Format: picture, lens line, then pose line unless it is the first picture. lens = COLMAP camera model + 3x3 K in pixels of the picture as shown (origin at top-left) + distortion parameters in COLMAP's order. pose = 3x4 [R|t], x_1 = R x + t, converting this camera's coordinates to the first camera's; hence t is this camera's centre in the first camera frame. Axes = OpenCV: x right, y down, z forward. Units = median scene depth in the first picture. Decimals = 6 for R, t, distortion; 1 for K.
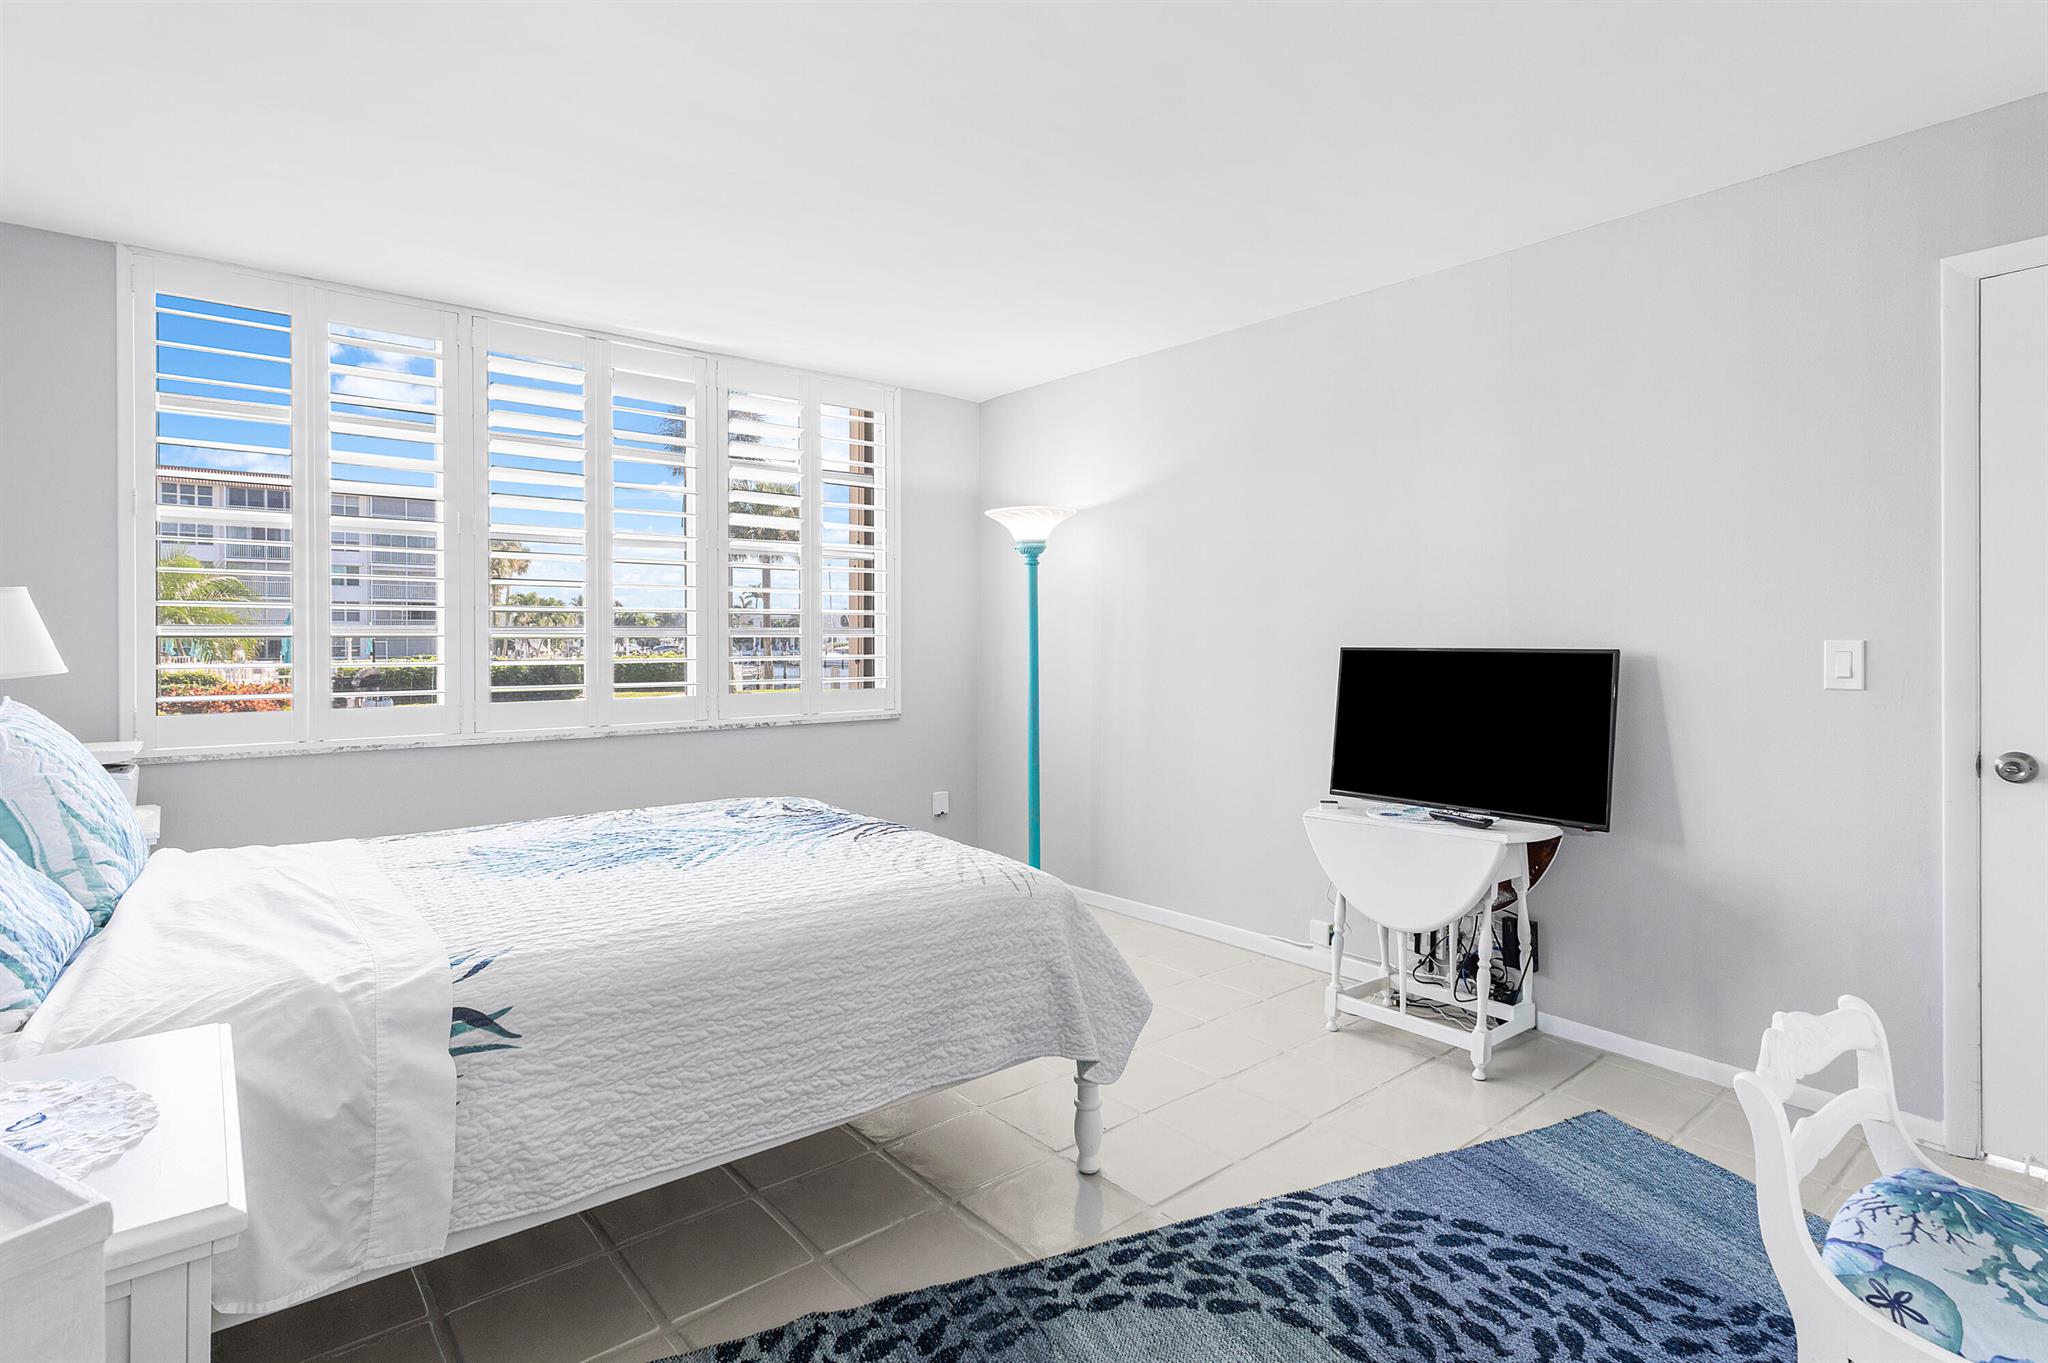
lens RADIAL K [[1003.3, 0, 1032.3], [0, 1003.3, 663.2], [0, 0, 1]] dist [0.003940, -0.001719]
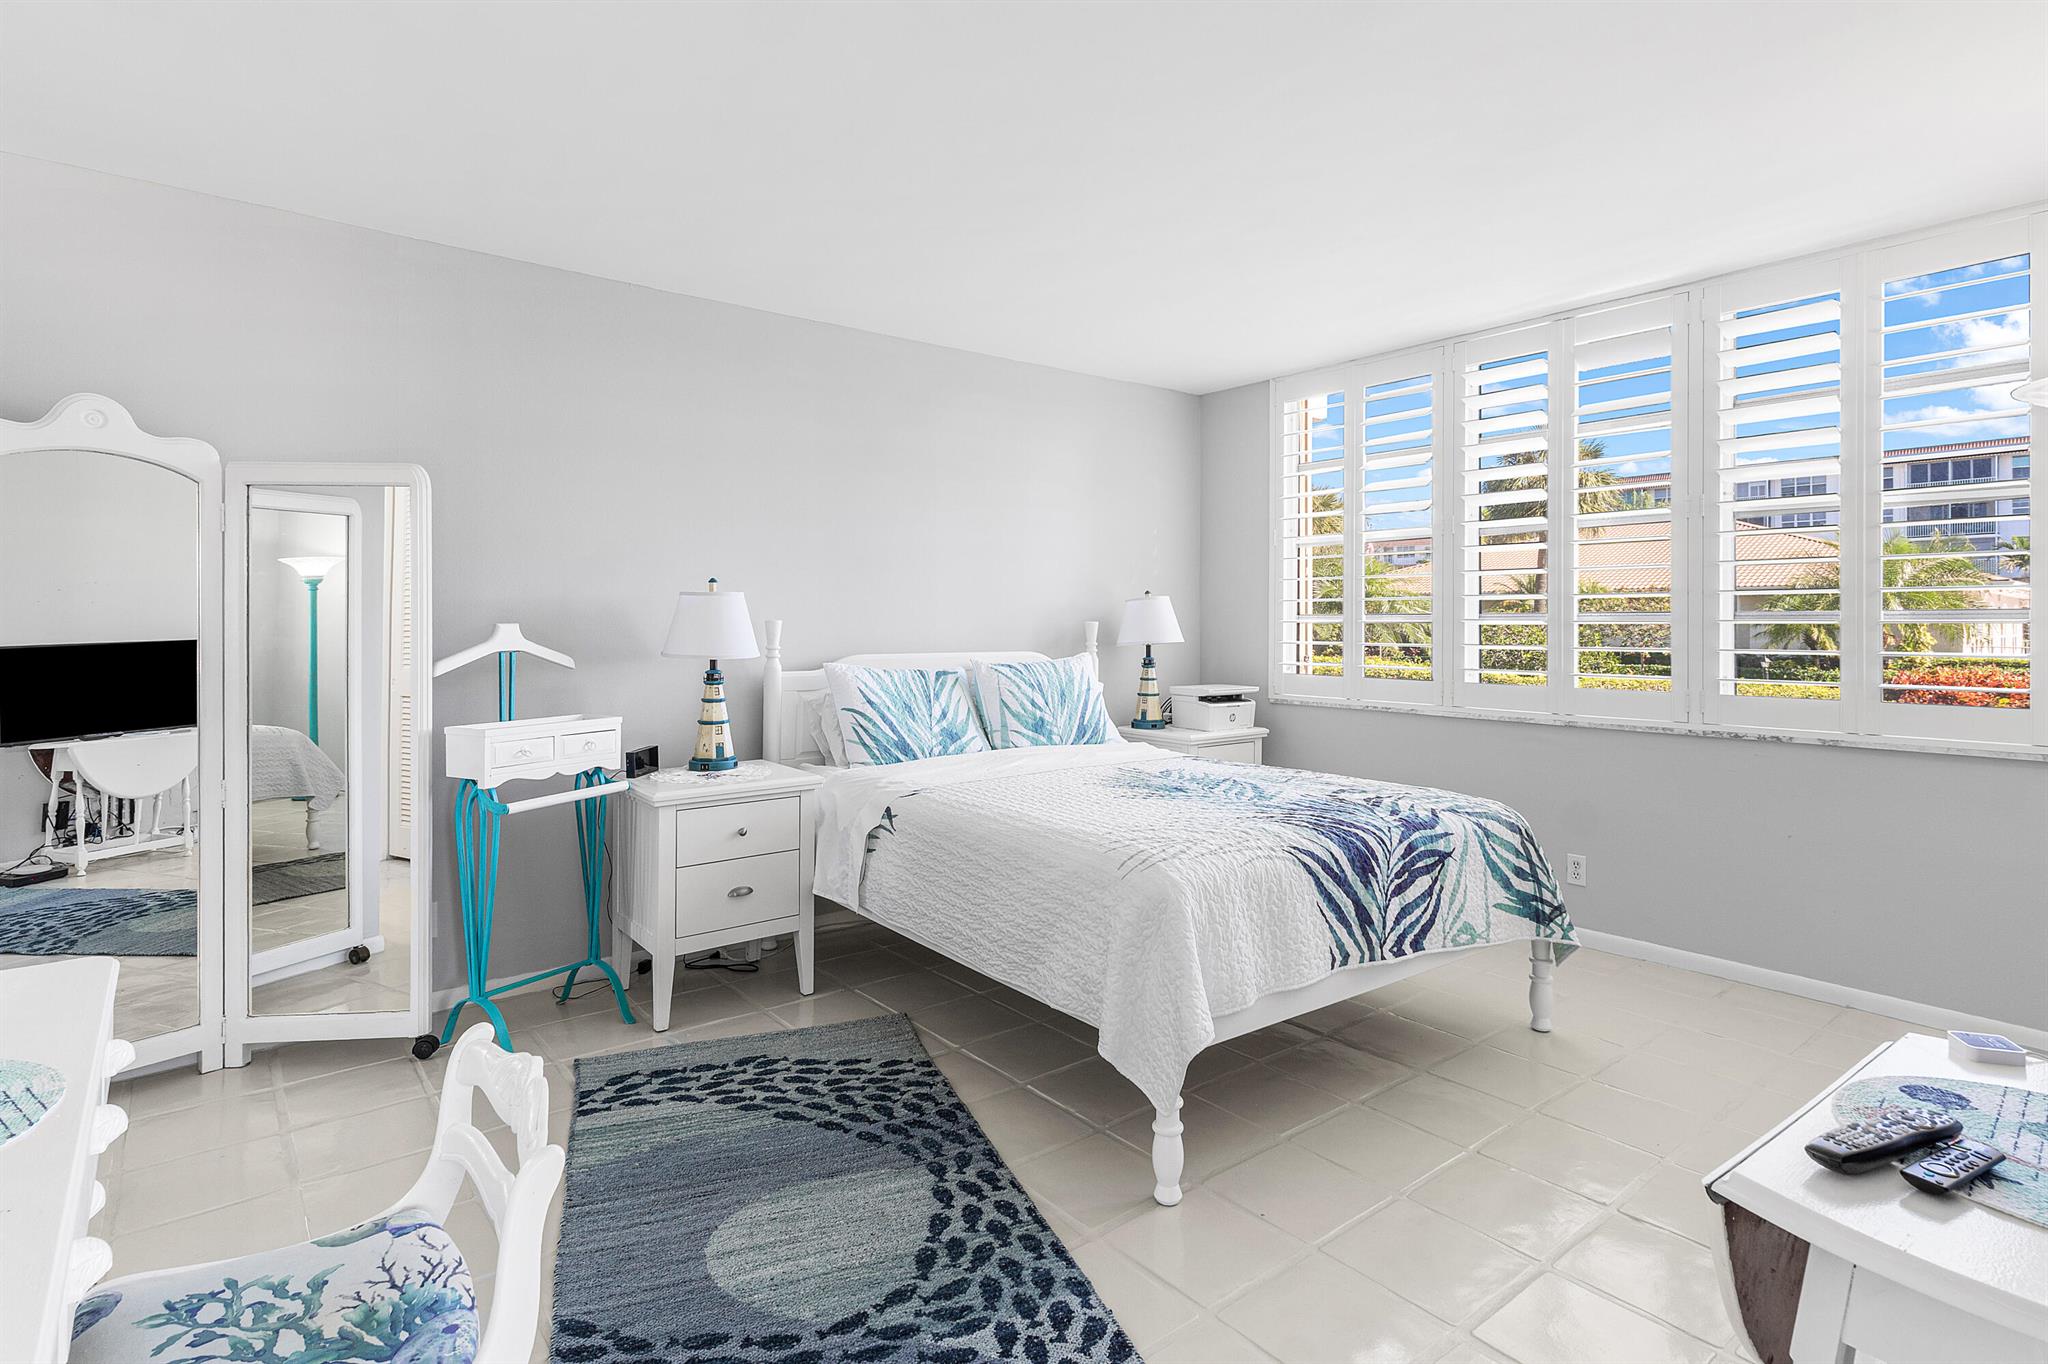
lens RADIAL K [[1006.9, 0, 1030.1], [0, 1006.9, 631.3], [0, 0, 1]] dist [0.000528, -0.000262]
pose [[-0.008731, 0.011205, -0.999899, 1.176978], [-0.024759, 0.999628, 0.011418, -0.034980], [0.999655, 0.024856, -0.008450, 1.039852]]
